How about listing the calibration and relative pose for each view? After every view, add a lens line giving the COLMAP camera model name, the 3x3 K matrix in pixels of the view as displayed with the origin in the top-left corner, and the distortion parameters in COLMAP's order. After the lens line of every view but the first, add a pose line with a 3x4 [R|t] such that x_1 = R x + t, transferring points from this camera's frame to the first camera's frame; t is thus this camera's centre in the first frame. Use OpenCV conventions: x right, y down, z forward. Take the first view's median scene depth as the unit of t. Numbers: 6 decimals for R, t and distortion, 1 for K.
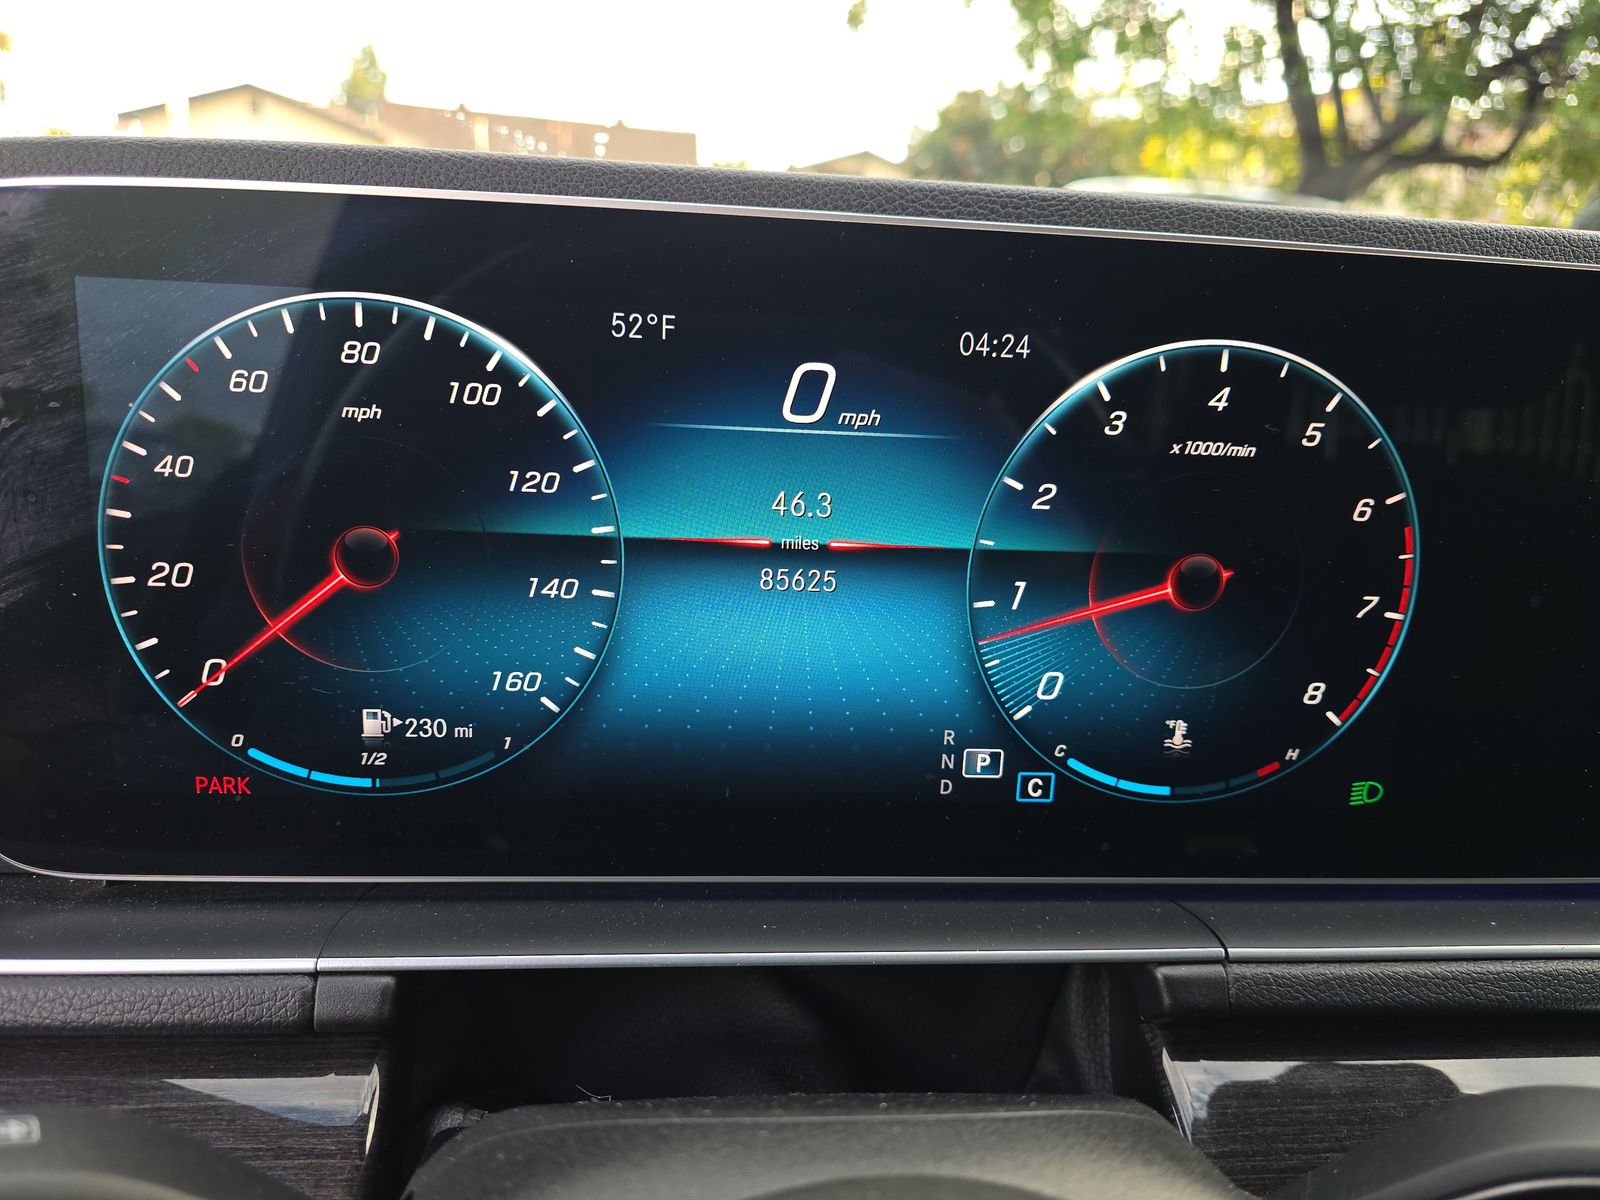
lens RADIAL K [[1076.8, 0, 800.6], [0, 1076.8, 618.8], [0, 0, 1]] dist [0.047889, -0.108534]
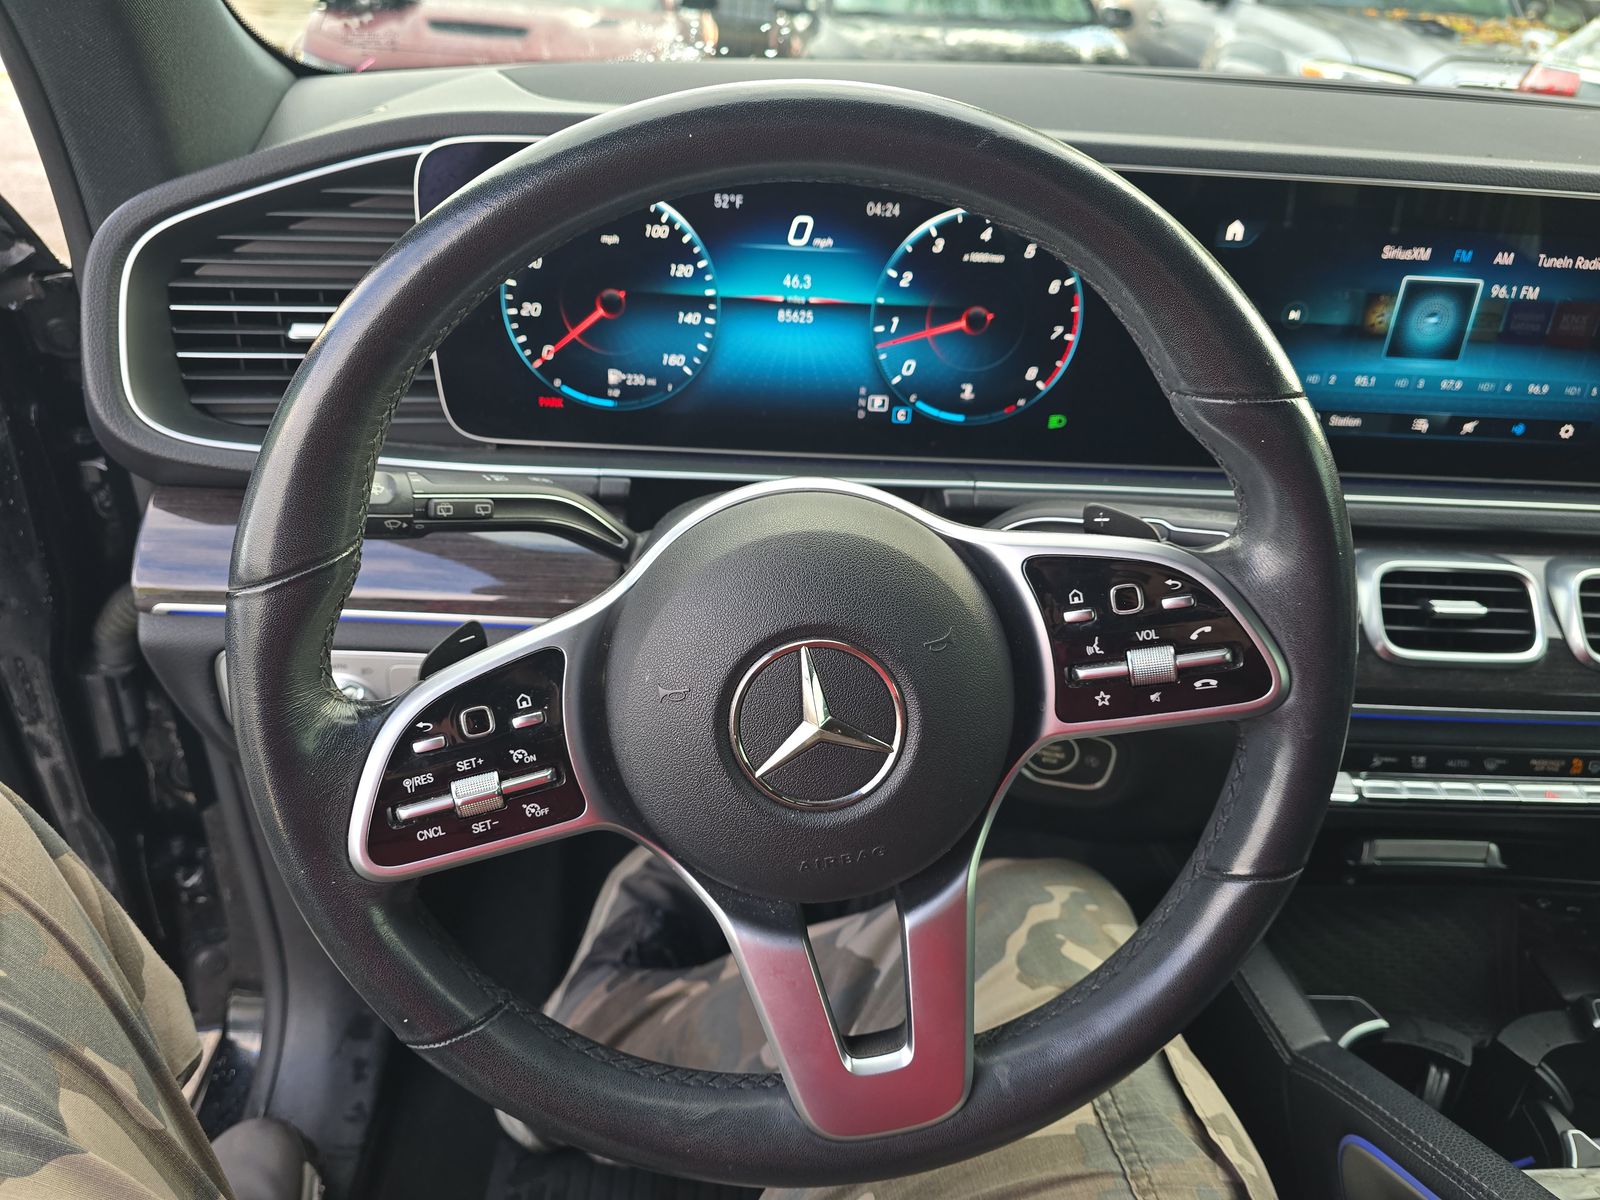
lens RADIAL K [[1113.7, 0, 803.6], [0, 1113.7, 623.4], [0, 0, 1]] dist [0.056692, -0.053804]
pose [[0.998428, 0.029379, -0.047743, 0.147731], [-0.017449, 0.972235, 0.233356, 0.042814], [0.053273, -0.232156, 0.971219, -1.450919]]
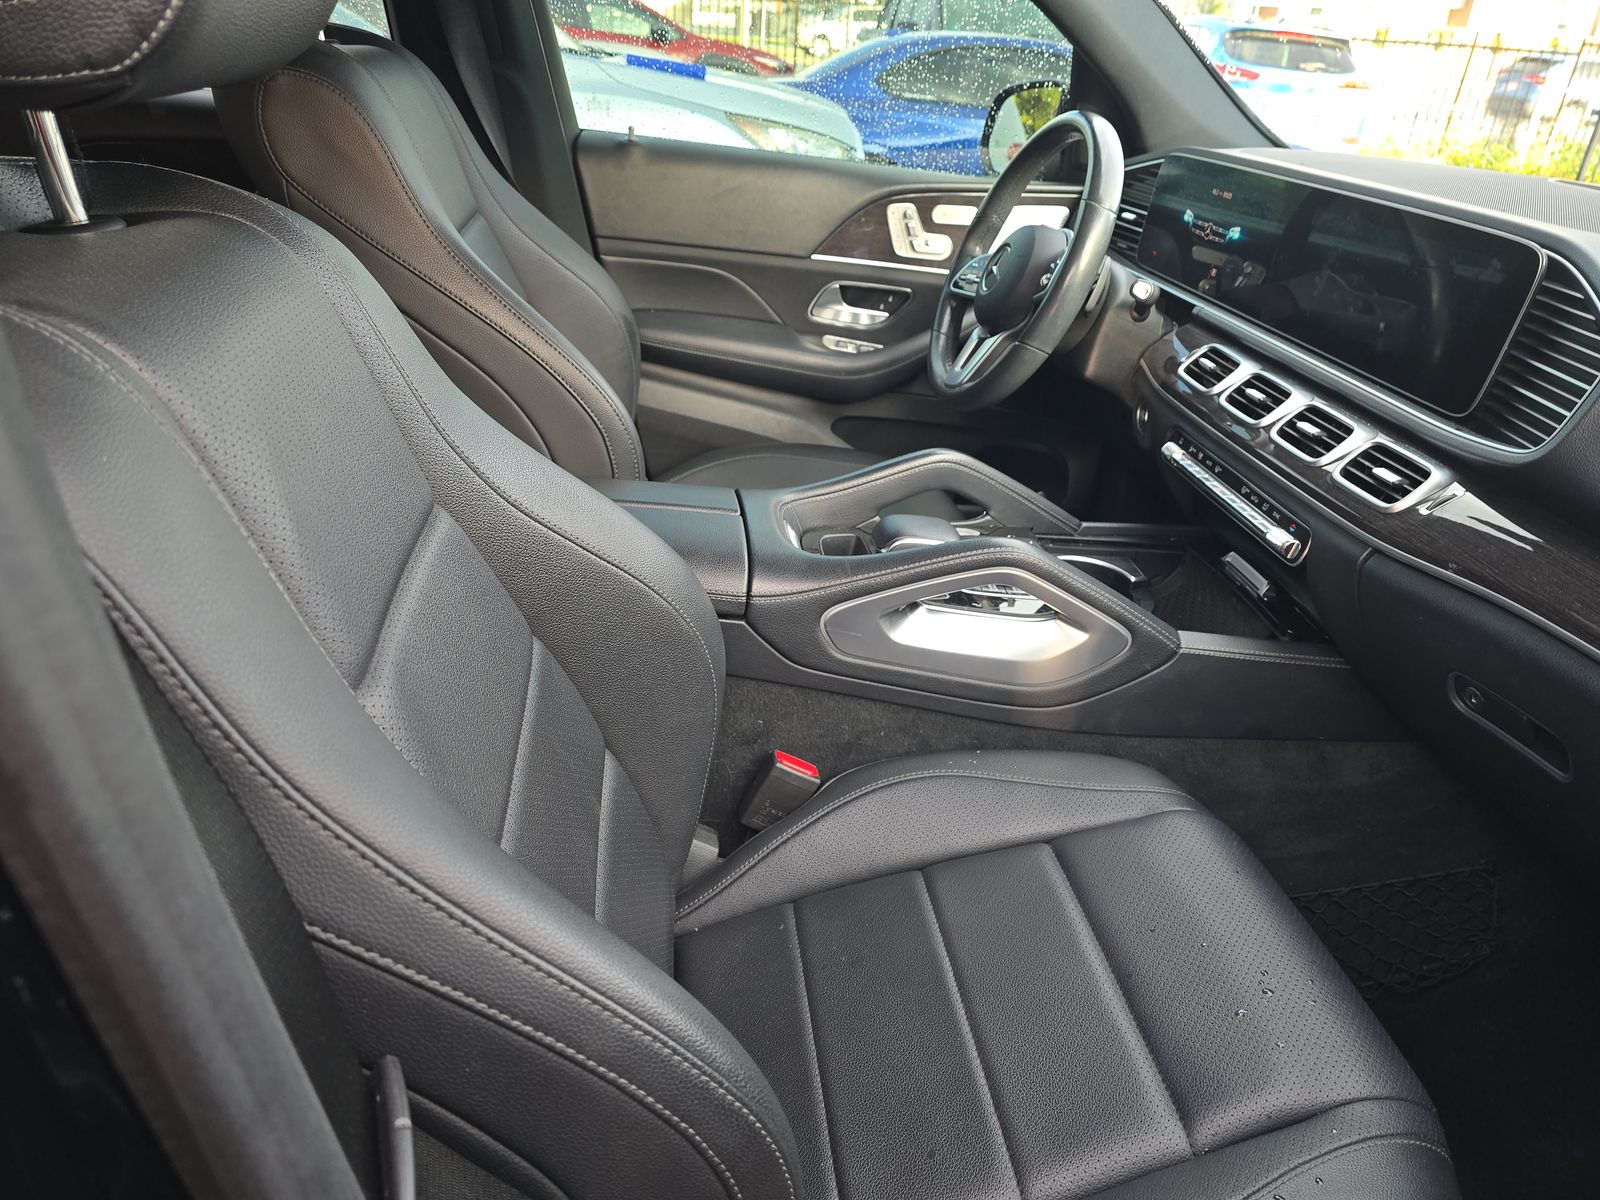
lens RADIAL K [[1113.7, 0, 803.6], [0, 1113.7, 623.4], [0, 0, 1]] dist [0.056692, -0.053804]
pose [[0.037860, 0.425942, -0.903958, 6.146187], [-0.304464, 0.866513, 0.395547, 0.083084], [0.951771, 0.260247, 0.162490, -1.392112]]
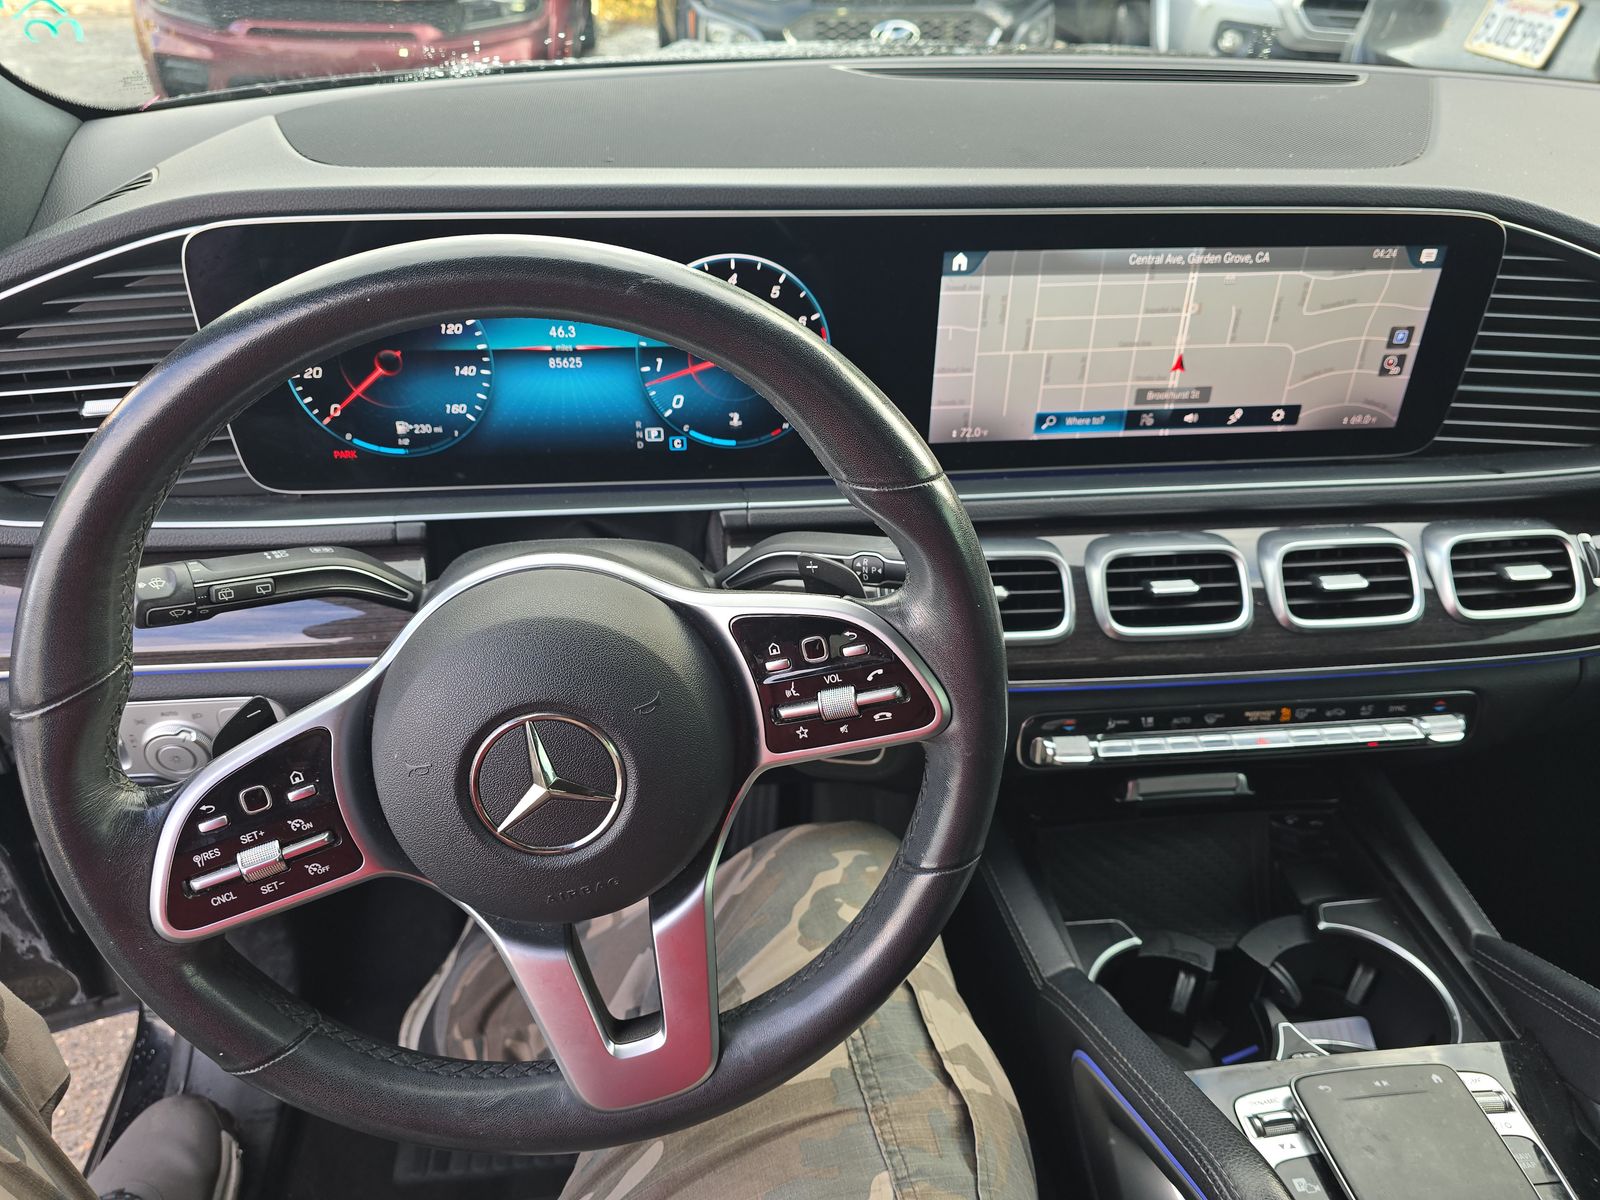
lens RADIAL K [[1113.7, 0, 803.6], [0, 1113.7, 623.4], [0, 0, 1]] dist [0.056692, -0.053804]
pose [[0.999269, -0.038217, 0.000655, 0.520271], [0.035999, 0.946775, 0.319876, -0.273134], [-0.012845, -0.319619, 0.947459, -1.627966]]
